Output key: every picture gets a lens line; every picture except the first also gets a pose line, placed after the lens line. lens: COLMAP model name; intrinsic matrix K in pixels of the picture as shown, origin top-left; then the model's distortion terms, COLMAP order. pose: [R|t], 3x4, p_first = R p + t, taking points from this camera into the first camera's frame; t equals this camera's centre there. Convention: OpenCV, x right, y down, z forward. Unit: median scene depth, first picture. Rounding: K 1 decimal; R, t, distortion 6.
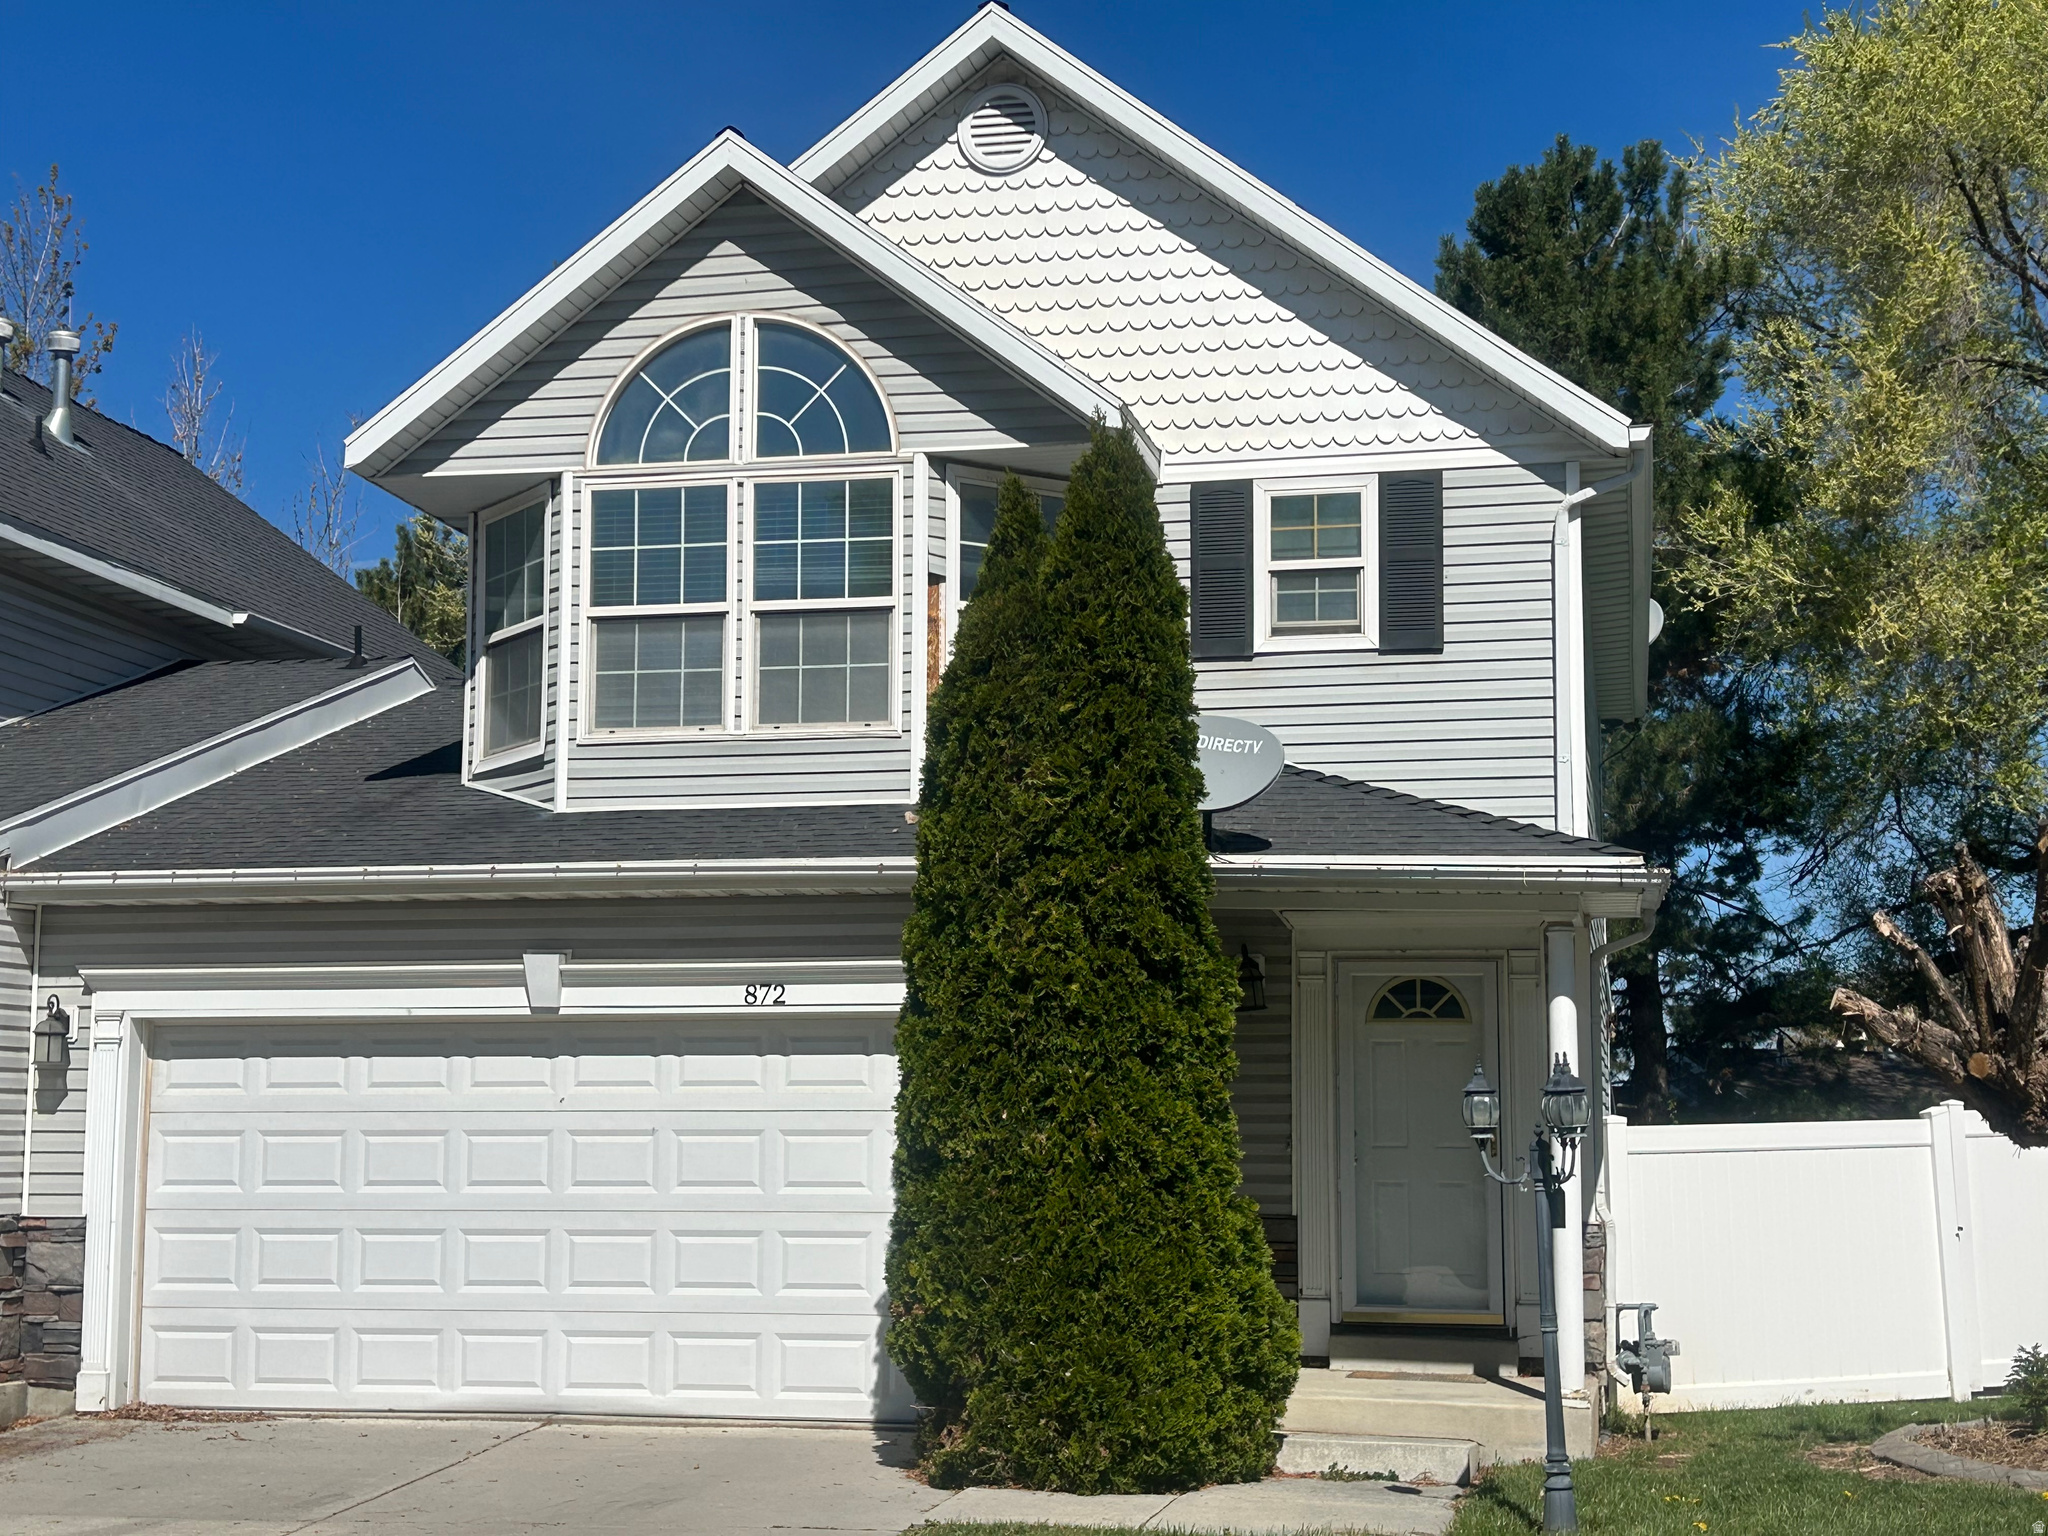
lens RADIAL K [[3010.5, 0, 1024.9], [0, 3010.5, 780.2], [0, 0, 1]] dist [0.073478, 0.000000]
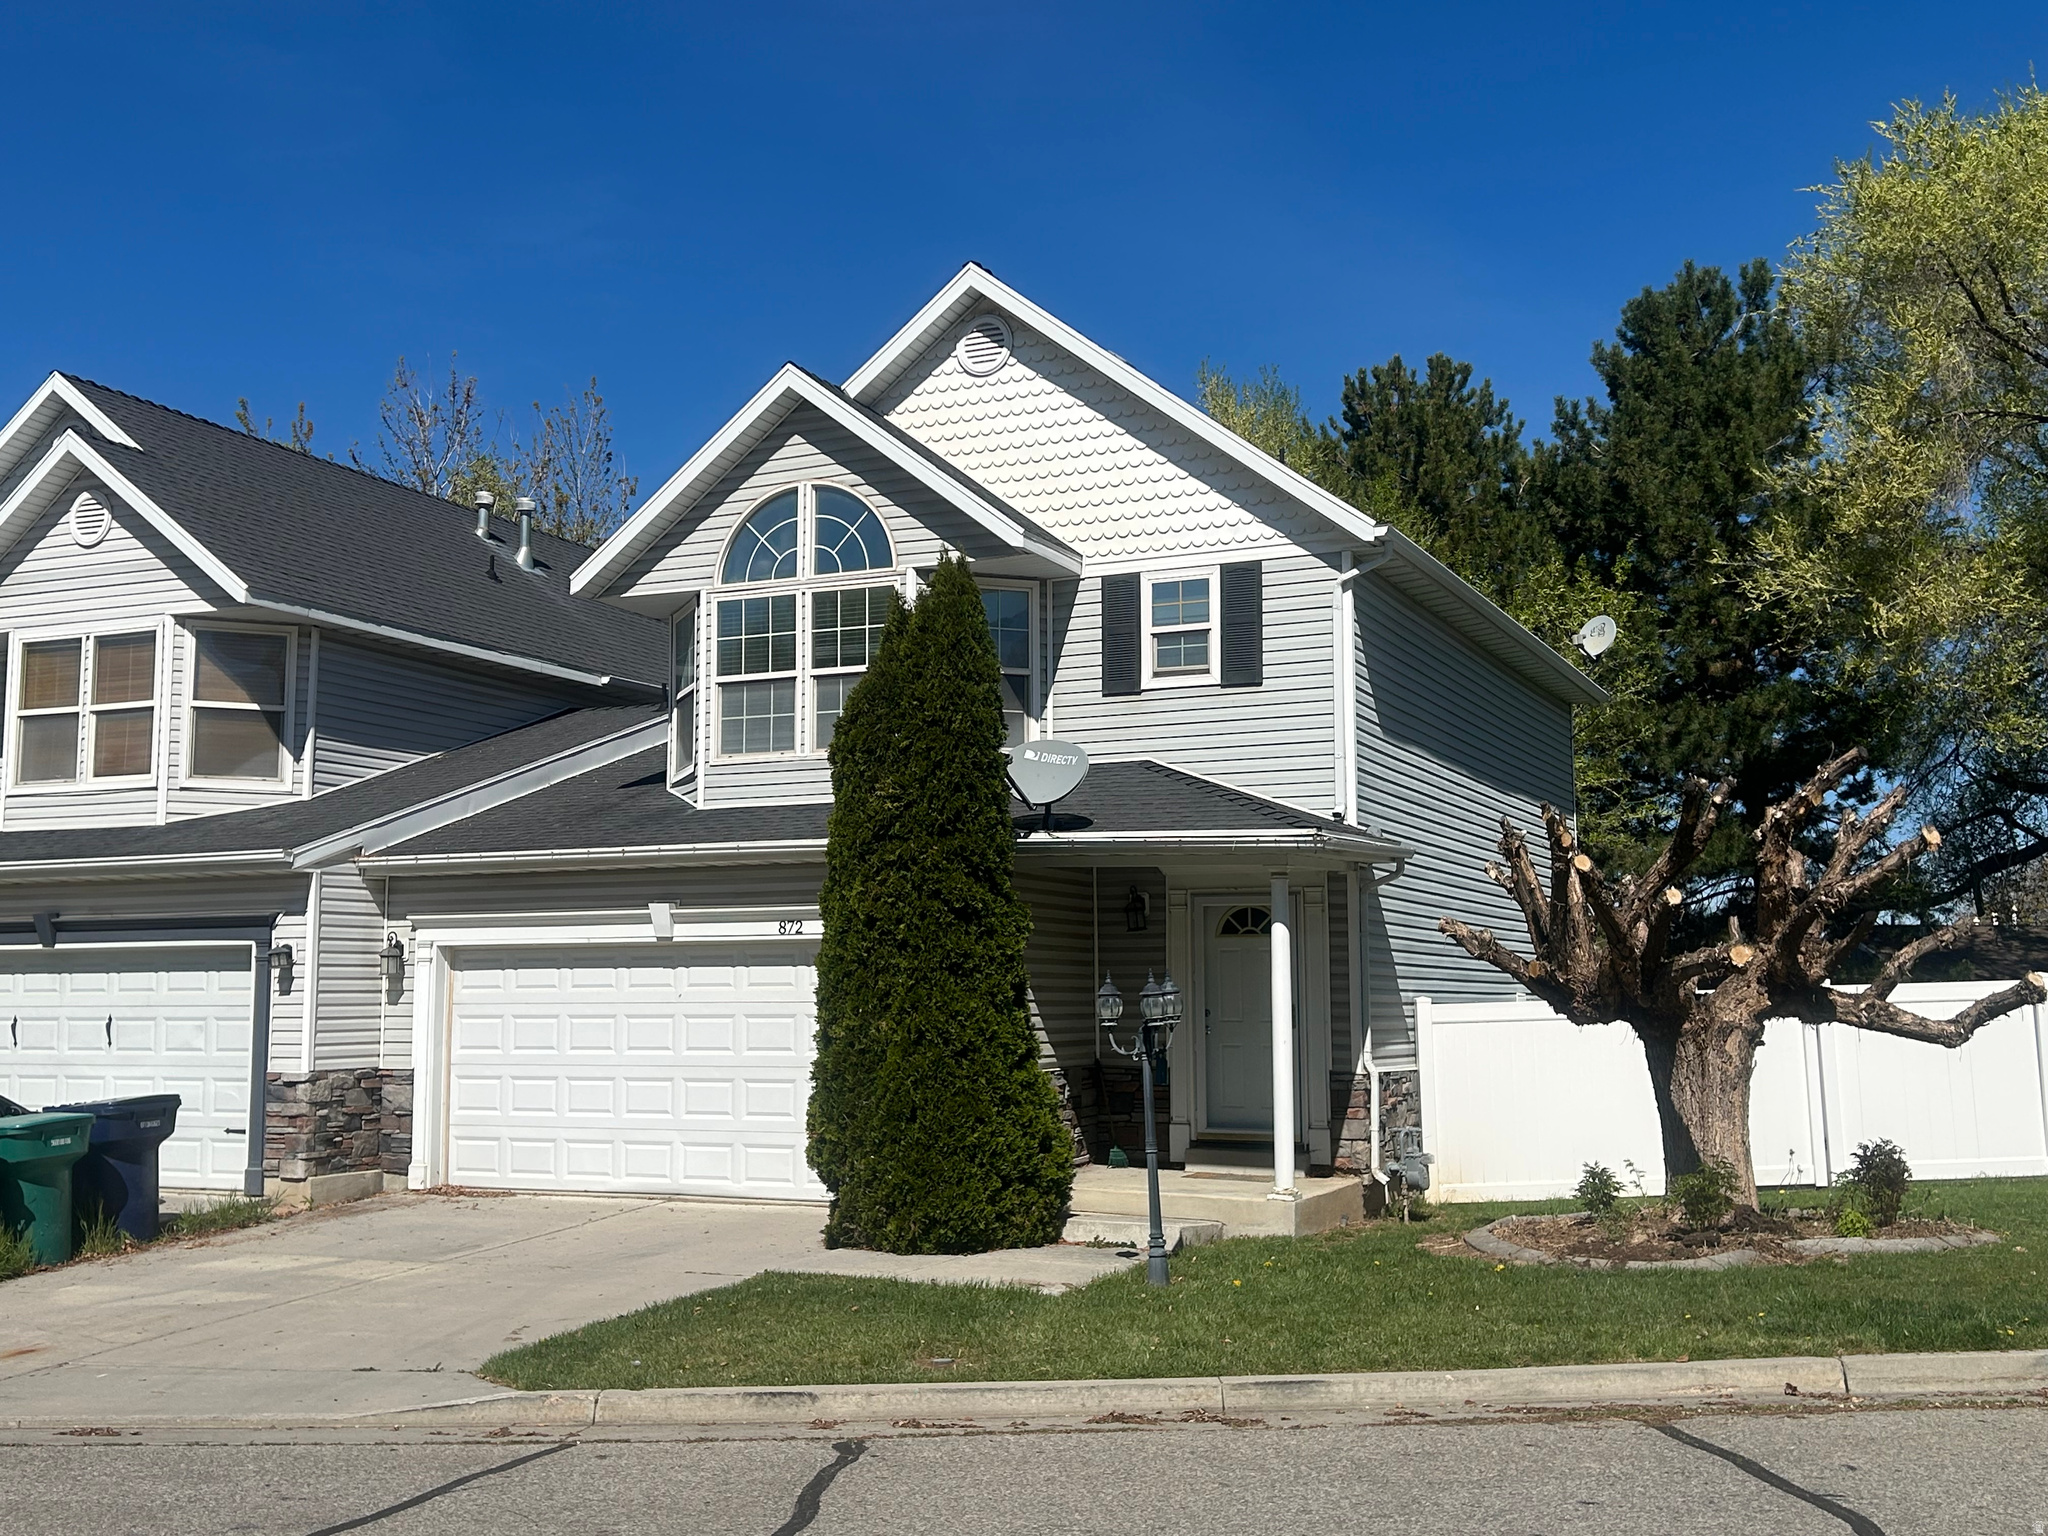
lens RADIAL K [[2130.6, 0, 1023.4], [0, 2130.6, 761.8], [0, 0, 1]] dist [0.060231, 0.000000]
pose [[0.975872, -0.031053, -0.216124, 0.249059], [0.033883, 0.999382, 0.009402, -0.018733], [0.215699, -0.016498, 0.976321, -0.040808]]
